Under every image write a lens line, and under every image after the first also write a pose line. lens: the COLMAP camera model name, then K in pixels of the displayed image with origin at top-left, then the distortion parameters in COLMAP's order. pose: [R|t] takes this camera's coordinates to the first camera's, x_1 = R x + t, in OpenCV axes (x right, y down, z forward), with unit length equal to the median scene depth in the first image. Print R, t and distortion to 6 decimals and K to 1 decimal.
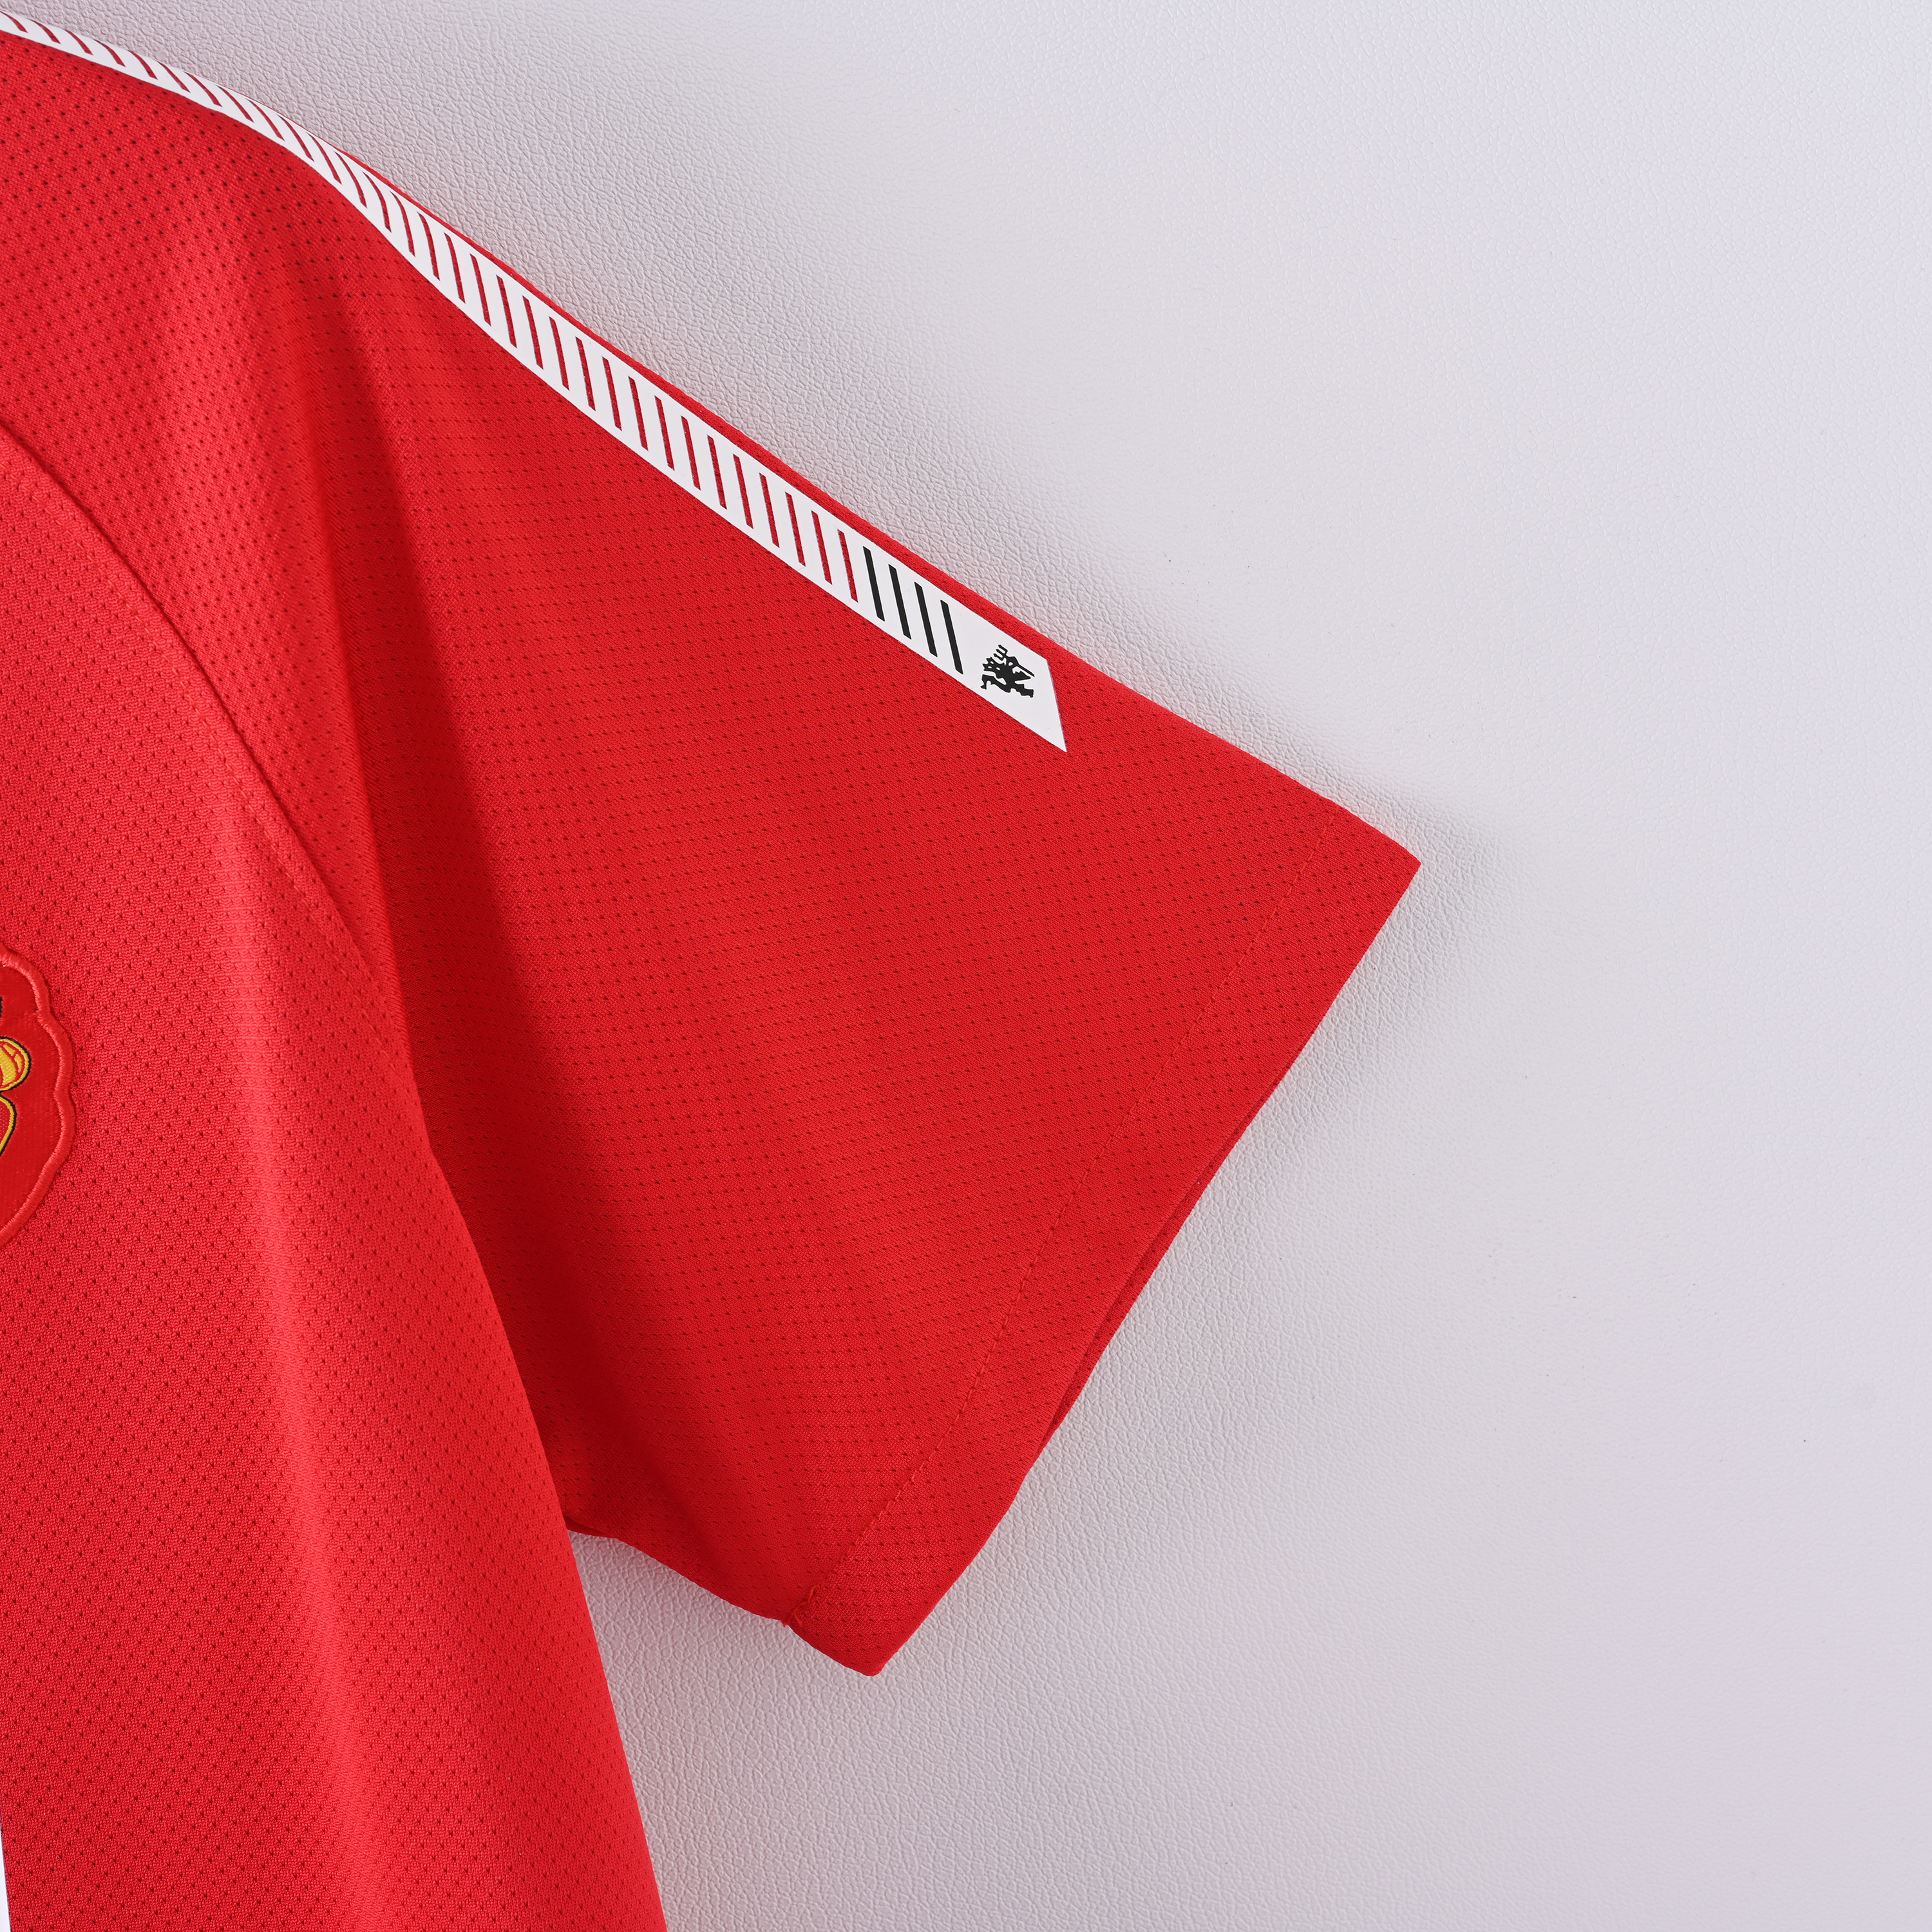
lens RADIAL K [[4653.7, 0, 966.0], [0, 4653.7, 966.0], [0, 0, 1]] dist [0.033458, -0.314955]
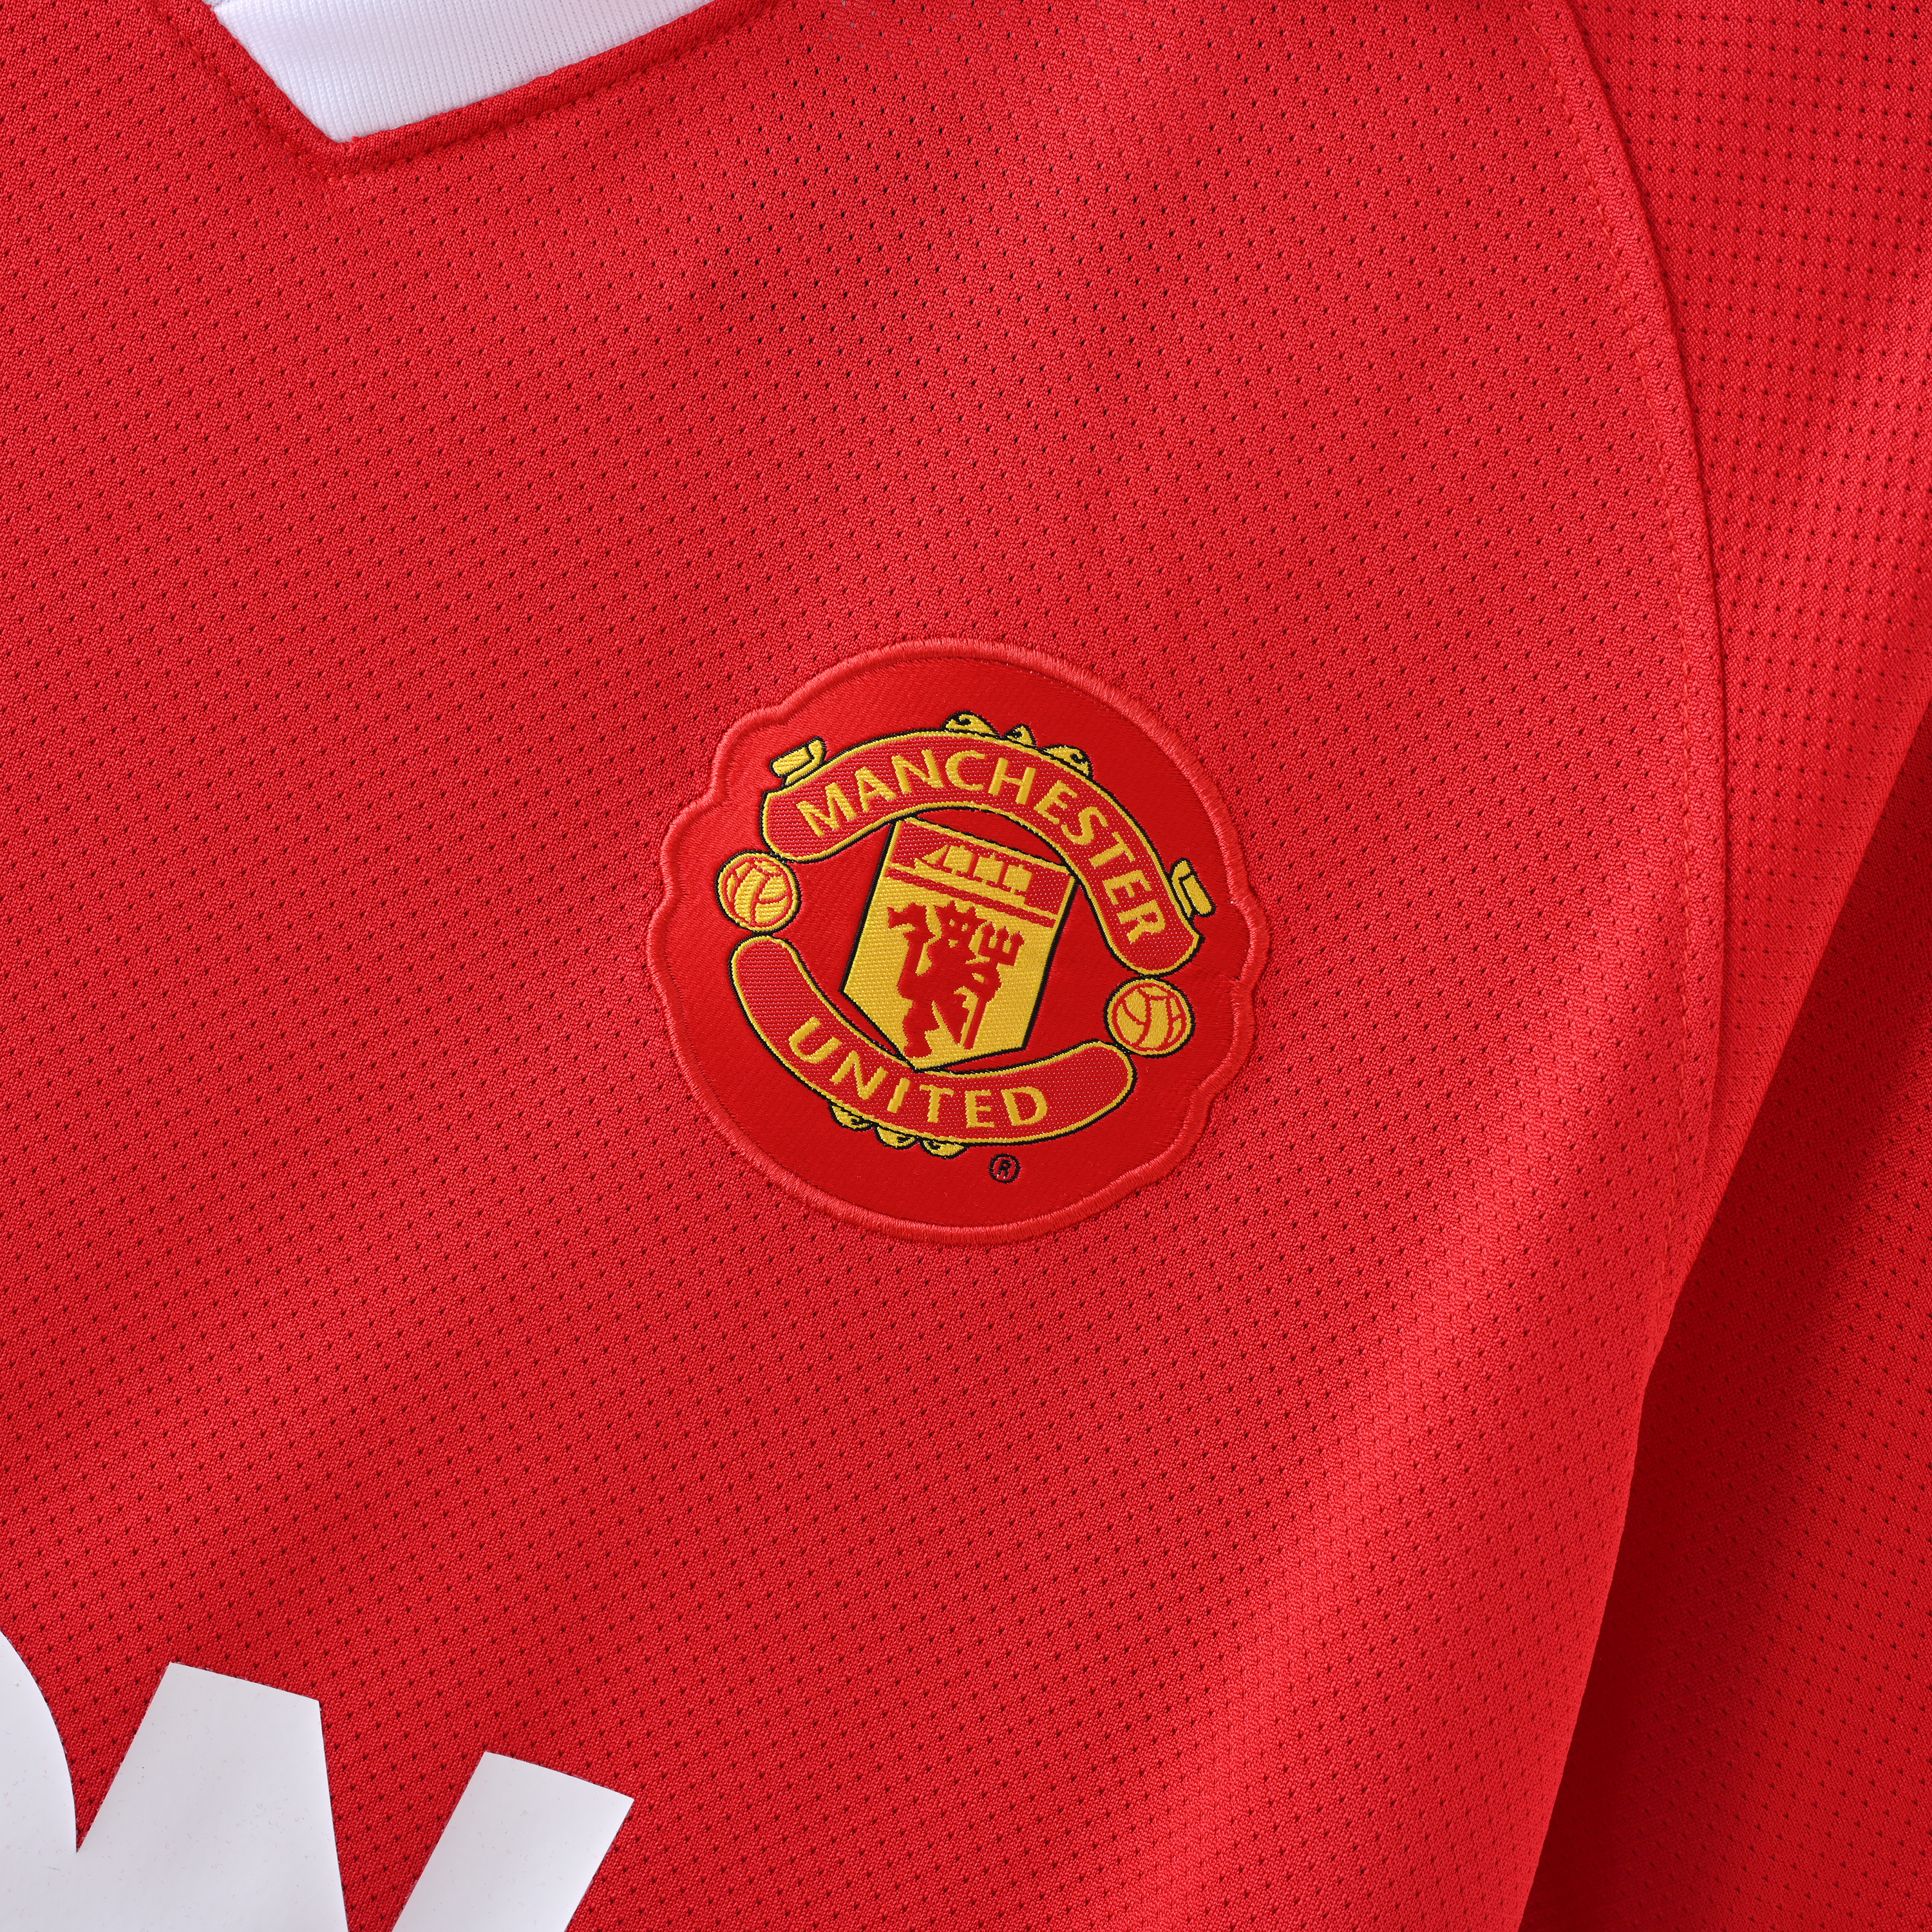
lens RADIAL K [[4653.7, 0, 966.0], [0, 4653.7, 966.0], [0, 0, 1]] dist [0.033458, -0.314955]
pose [[0.864247, 0.502956, -0.010594, -0.233710], [-0.502712, 0.862652, -0.055786, 0.069237], [-0.018919, 0.053539, 0.998387, 0.303856]]
